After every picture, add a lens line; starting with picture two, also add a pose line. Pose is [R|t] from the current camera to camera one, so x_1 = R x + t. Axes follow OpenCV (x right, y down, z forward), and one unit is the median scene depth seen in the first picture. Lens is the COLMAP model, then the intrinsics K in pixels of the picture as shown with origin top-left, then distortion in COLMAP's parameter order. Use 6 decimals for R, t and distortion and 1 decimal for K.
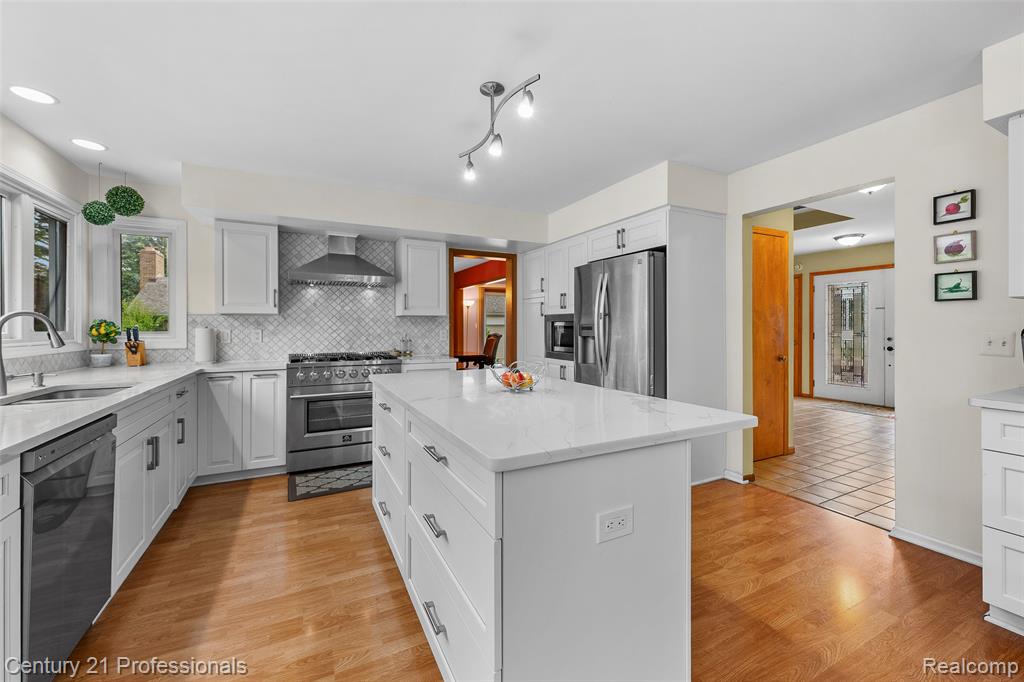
lens RADIAL K [[409.1, 0, 511.0], [0, 409.1, 329.9], [0, 0, 1]] dist [-0.000209, 0.000230]
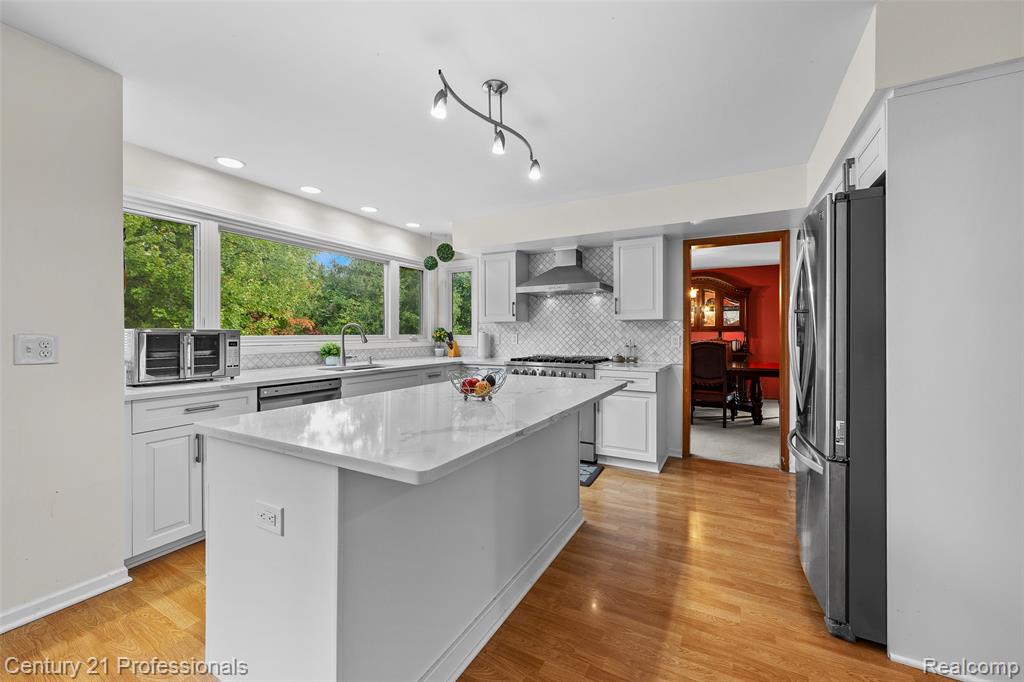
lens RADIAL K [[409.1, 0, 514.8], [0, 409.1, 333.8], [0, 0, 1]] dist [-0.000209, 0.000230]
pose [[0.573714, 0.004551, -0.819043, 0.441288], [-0.006223, 0.999980, 0.001198, -0.002978], [0.819032, 0.004410, 0.573730, 0.270694]]
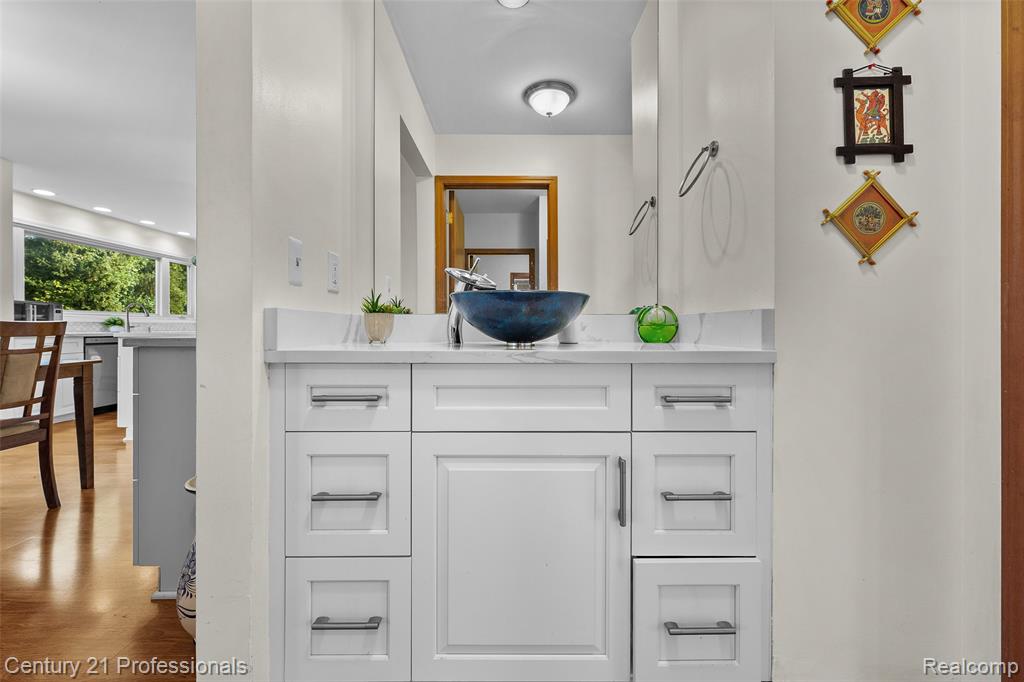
lens RADIAL K [[409.1, 0, 513.1], [0, 409.1, 330.2], [0, 0, 1]] dist [-0.000209, 0.000230]
pose [[0.896593, 0.005452, -0.442821, 1.225190], [-0.005215, 0.999985, 0.001753, 0.062523], [0.442824, 0.000737, 0.896608, -0.187300]]
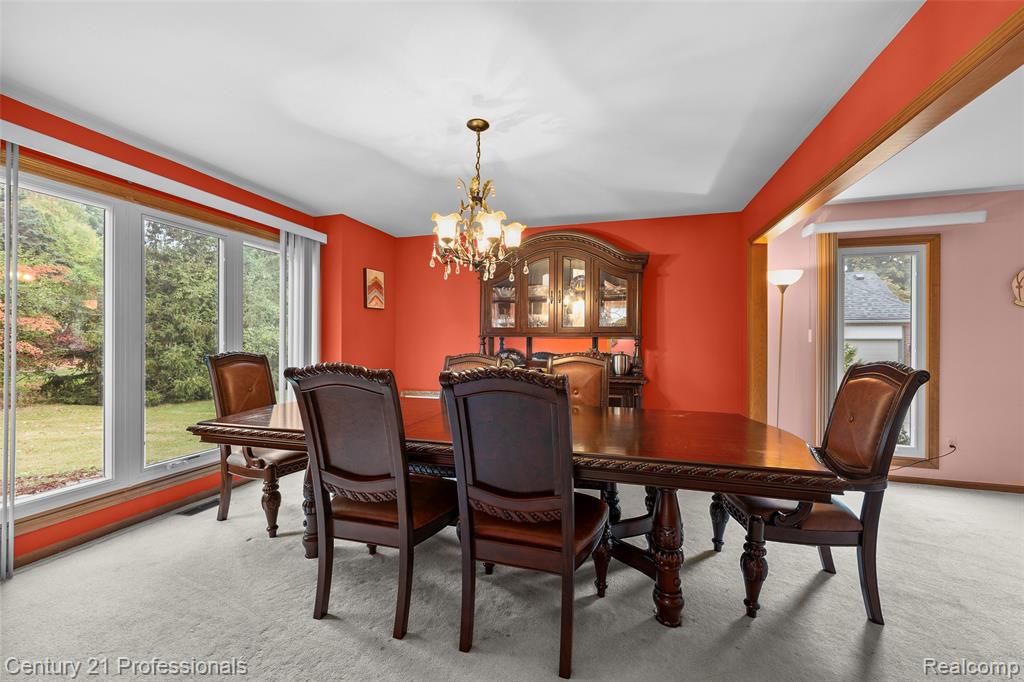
lens RADIAL K [[409.1, 0, 508.6], [0, 409.1, 343.9], [0, 0, 1]] dist [-0.000209, 0.000230]
pose [[0.730577, 0.009772, -0.682761, -0.074553], [-0.011455, 0.999932, 0.002054, -0.001214], [0.682735, 0.006320, 0.730639, 1.348997]]
